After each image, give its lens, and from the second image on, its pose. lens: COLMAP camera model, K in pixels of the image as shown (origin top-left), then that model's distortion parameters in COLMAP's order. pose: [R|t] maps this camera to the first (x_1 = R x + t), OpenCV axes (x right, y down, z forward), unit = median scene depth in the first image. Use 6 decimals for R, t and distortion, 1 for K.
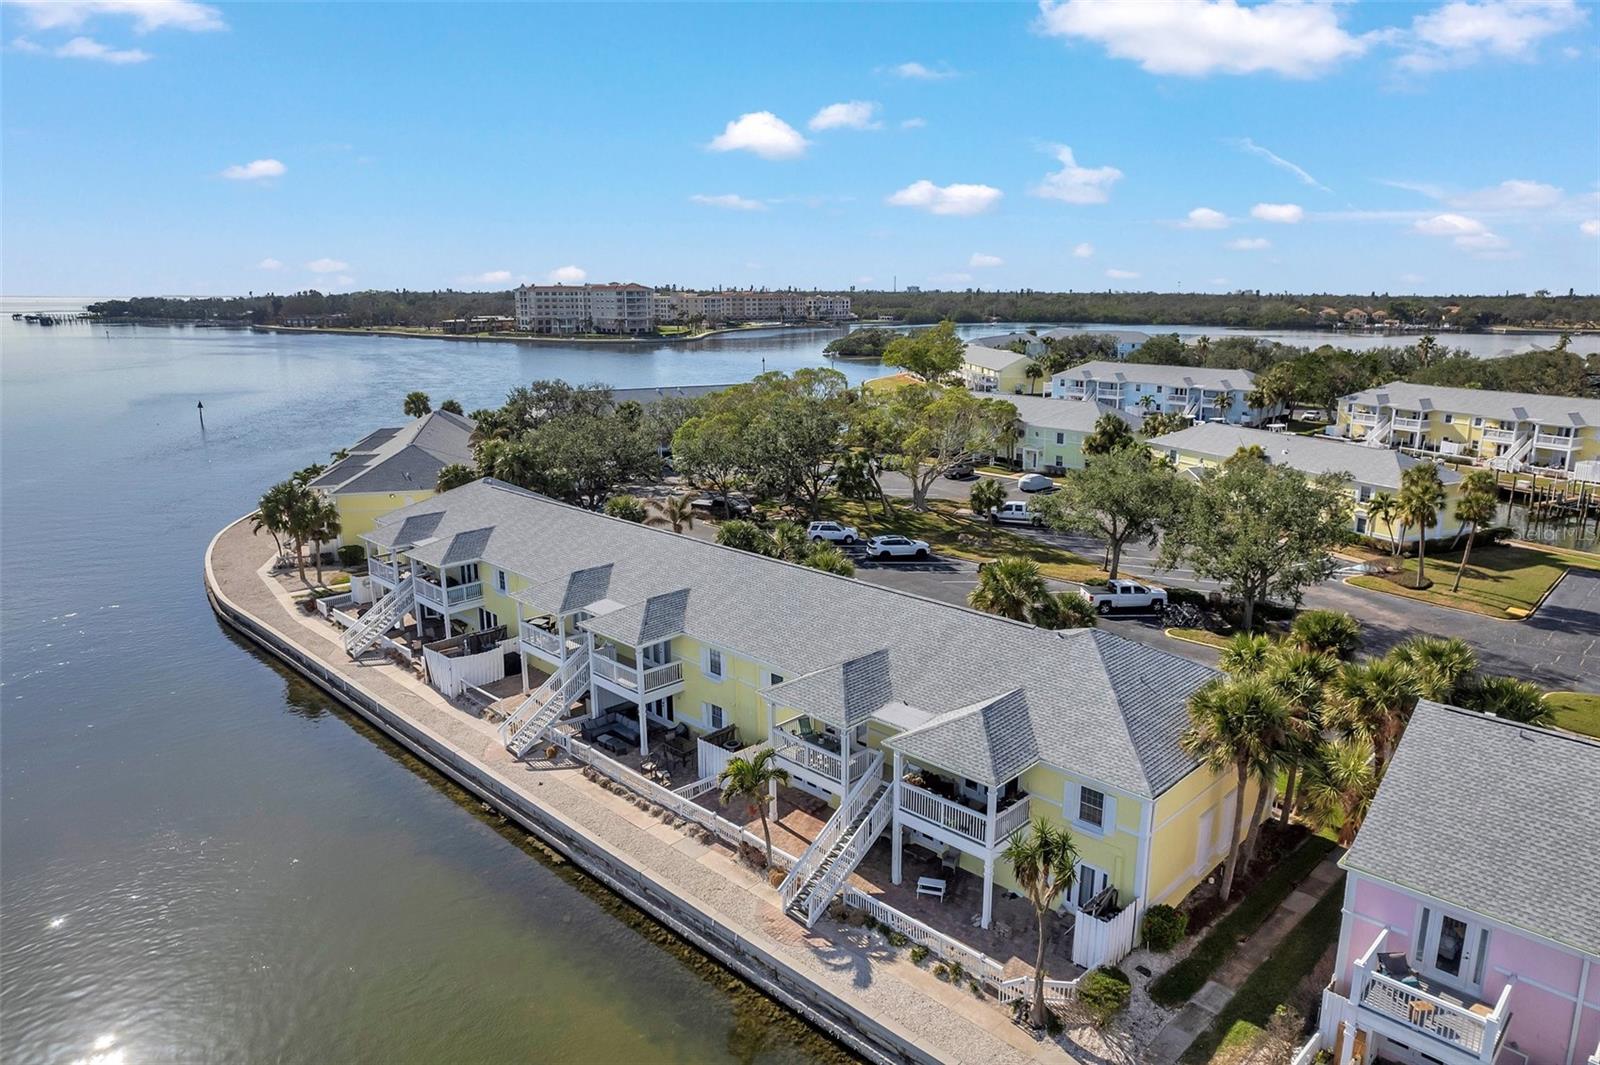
lens RADIAL K [[1060.9, 0, 804.8], [0, 1060.9, 538.3], [0, 0, 1]] dist [-0.095295, 0.092694]
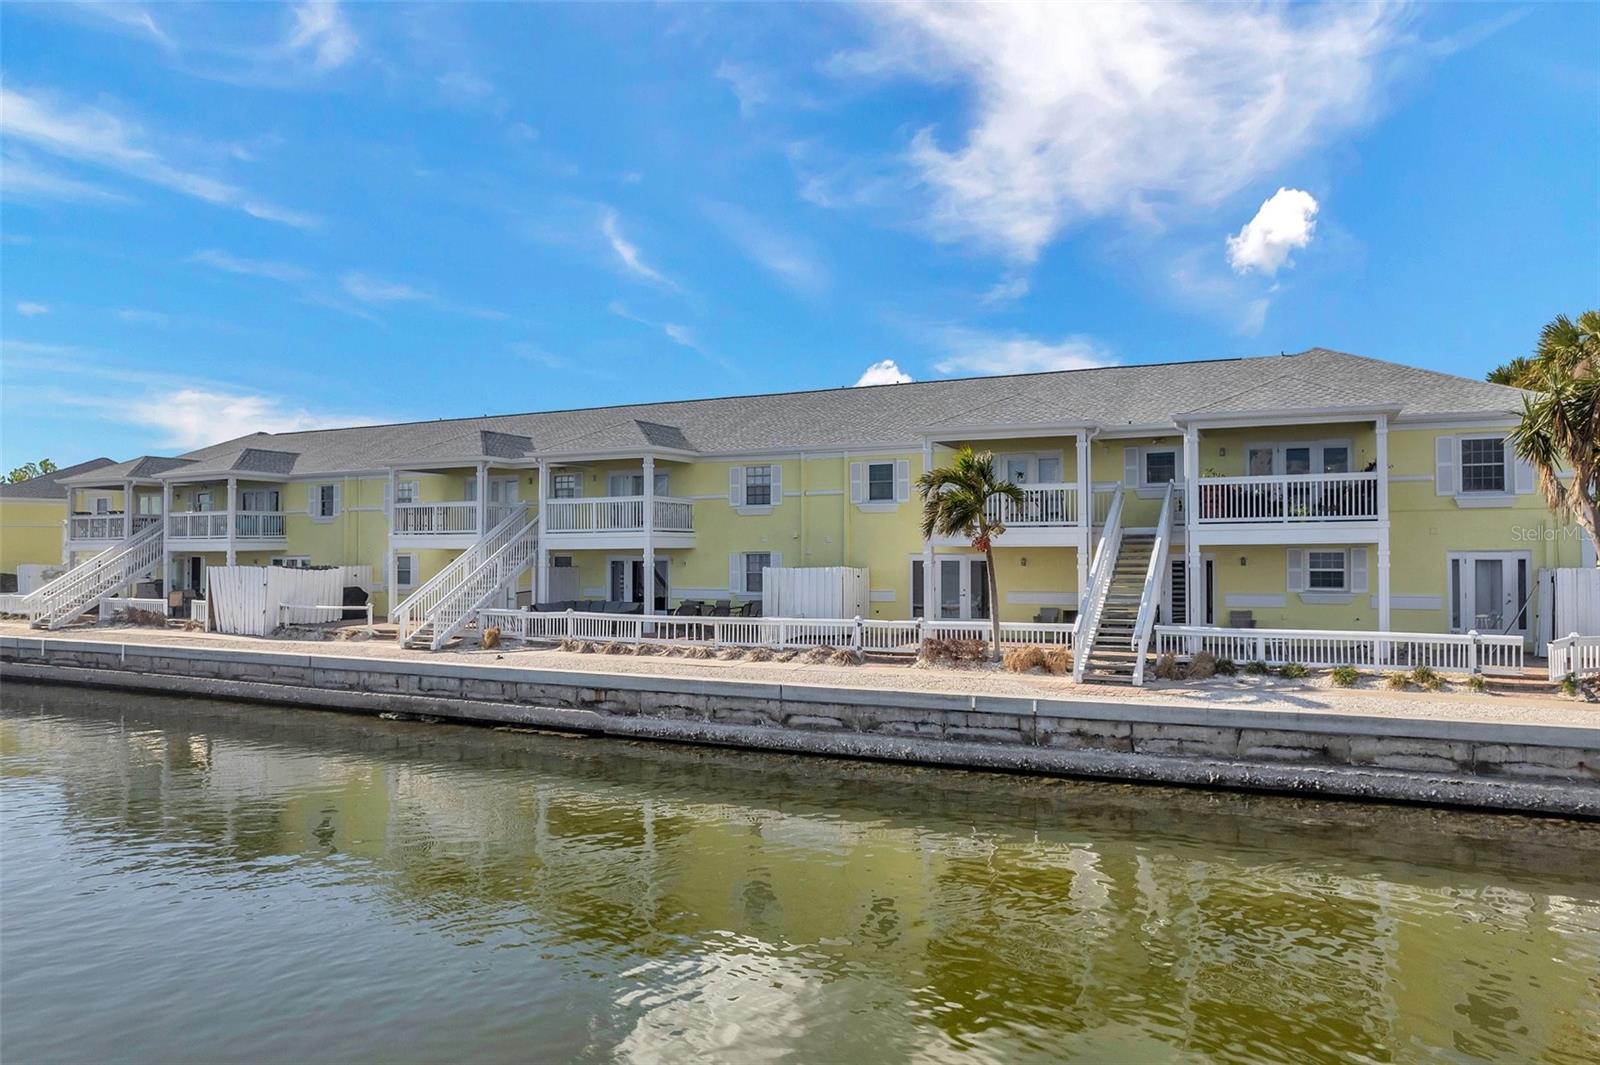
lens RADIAL K [[1063.1, 0, 800.0], [0, 1063.1, 532.5], [0, 0, 1]] dist [-0.035502, -0.001675]
pose [[0.945146, 0.016052, 0.326252, -0.217935], [0.069112, 0.966352, -0.247763, 0.245476], [-0.319252, 0.256720, 0.912235, 0.285161]]
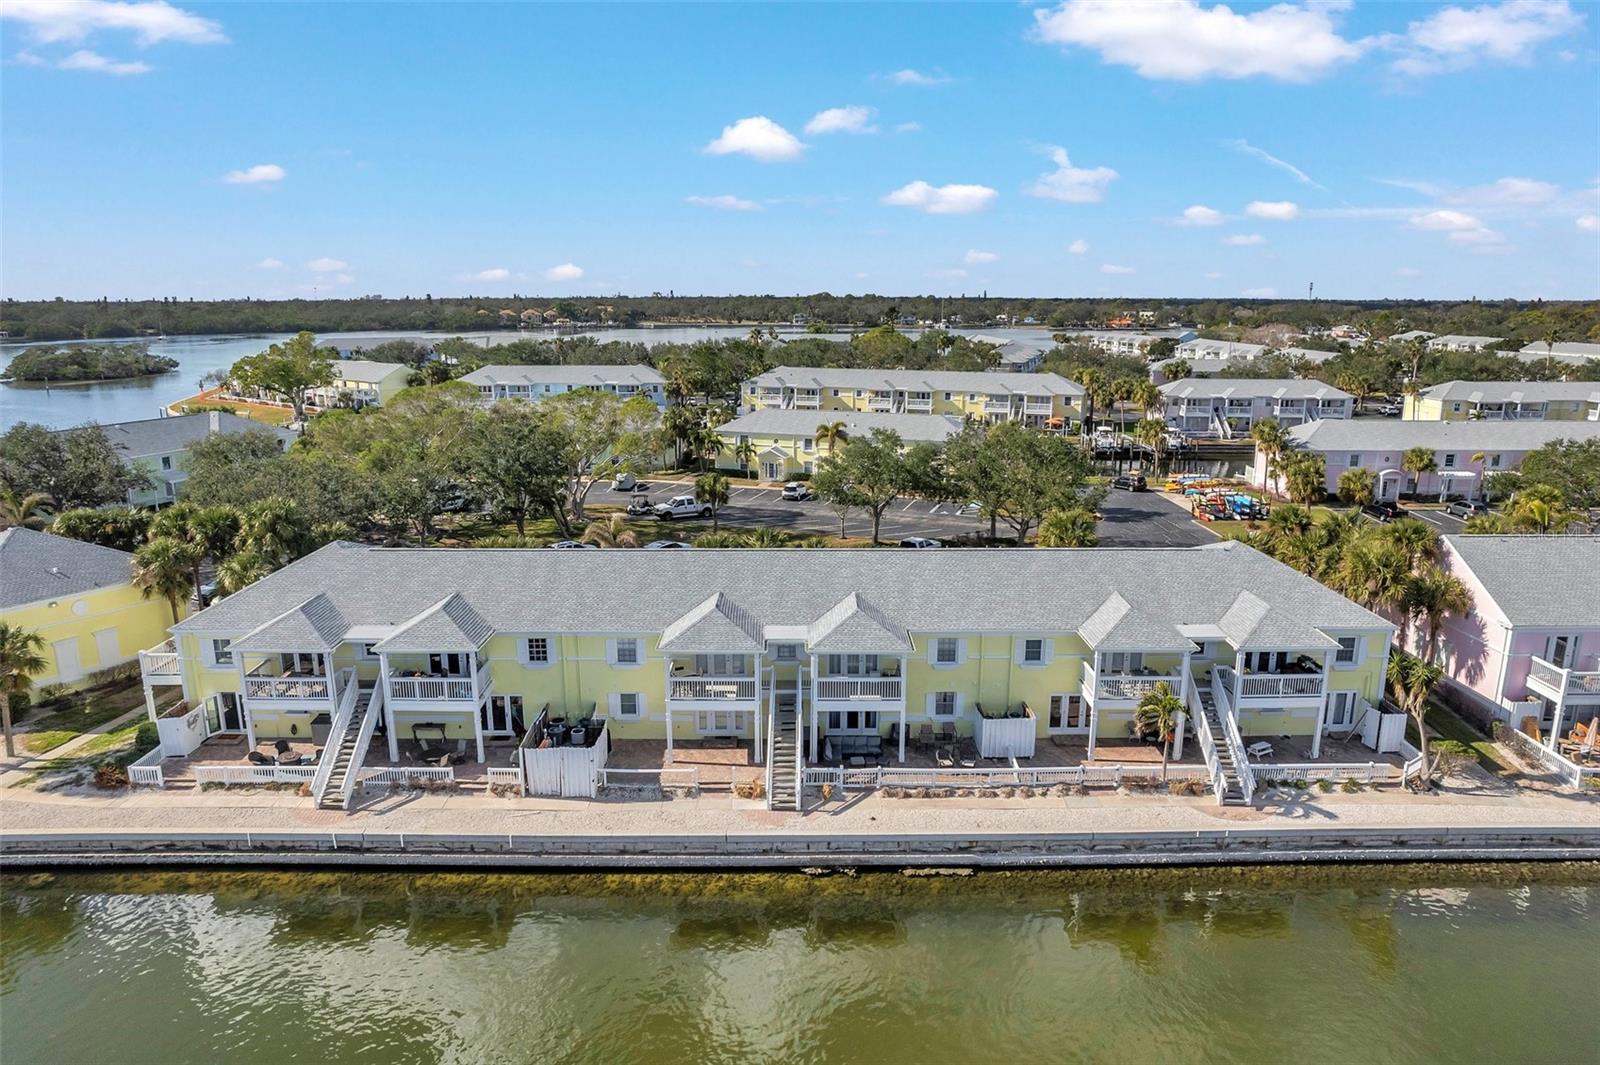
lens RADIAL K [[1047.5, 0, 800.0], [0, 1047.5, 532.5], [0, 0, 1]] dist [-0.091664, 0.089494]
pose [[0.700379, -0.157750, 0.696121, -0.683073], [0.162824, 0.984868, 0.059364, -0.063970], [-0.694952, 0.071768, 0.715466, 0.272449]]
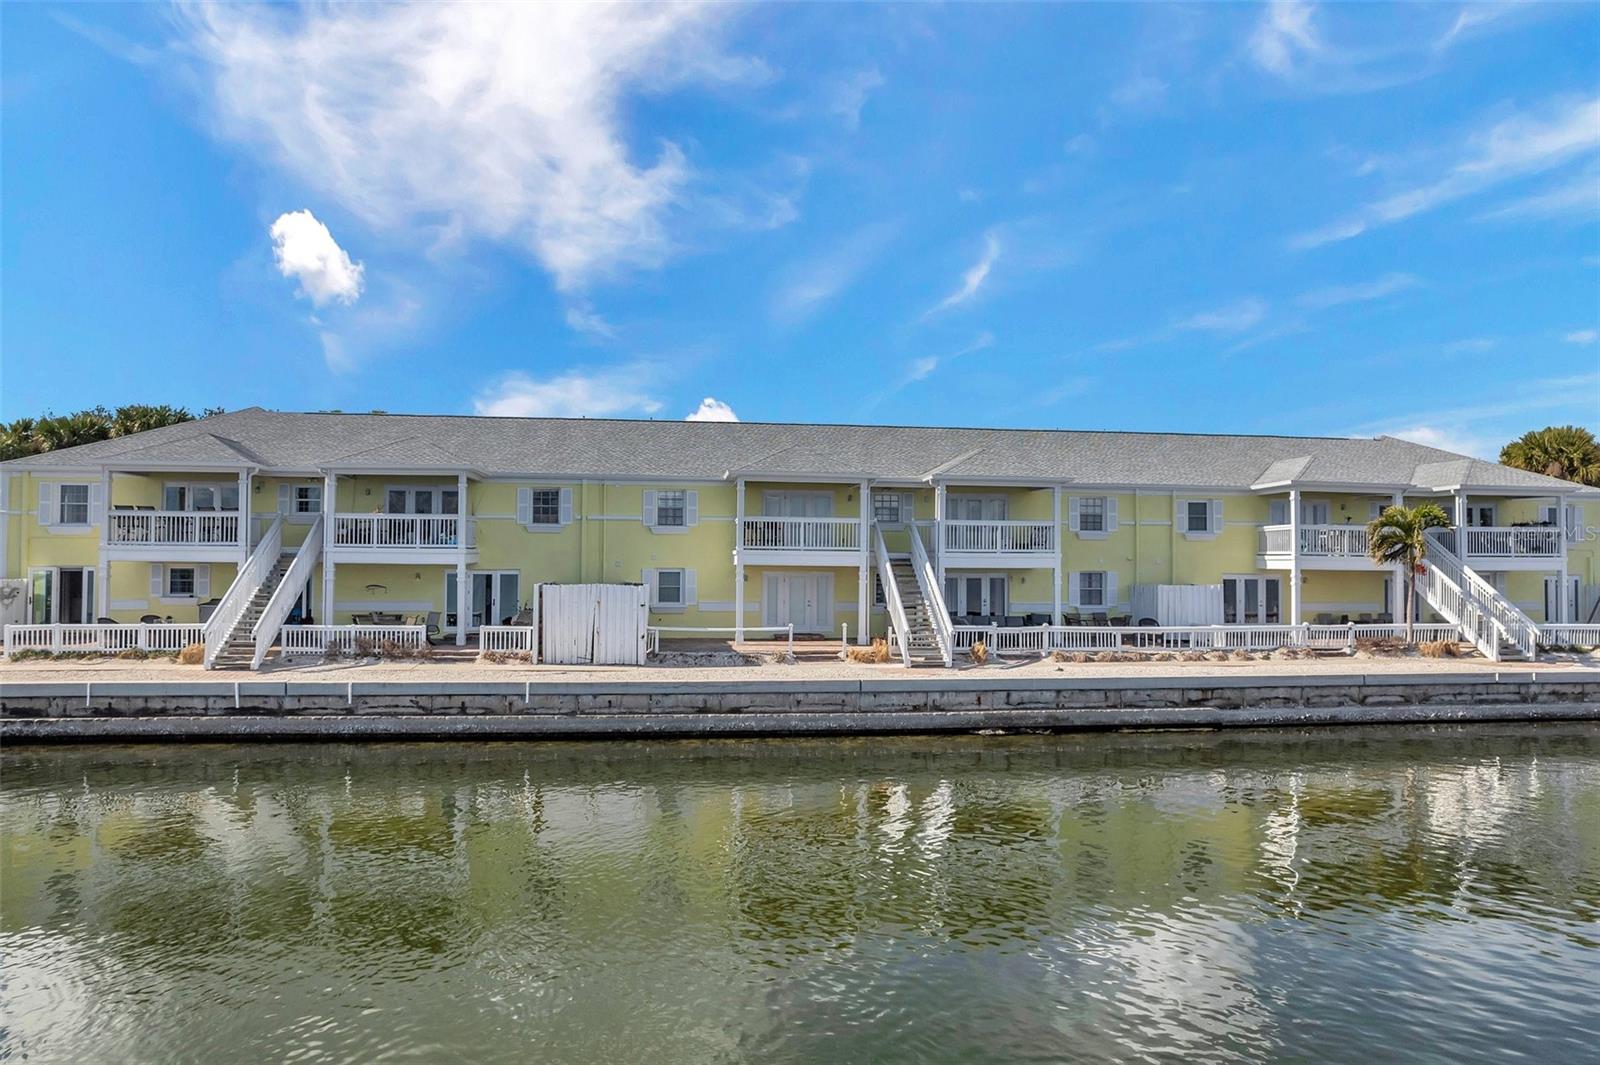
lens RADIAL K [[1060.9, 0, 804.8], [0, 1060.9, 538.3], [0, 0, 1]] dist [-0.095295, 0.092694]
pose [[0.607561, 0.032236, 0.793618, -0.656402], [0.173588, 0.969633, -0.172278, 0.180524], [-0.775072, 0.242432, 0.583516, 0.544159]]
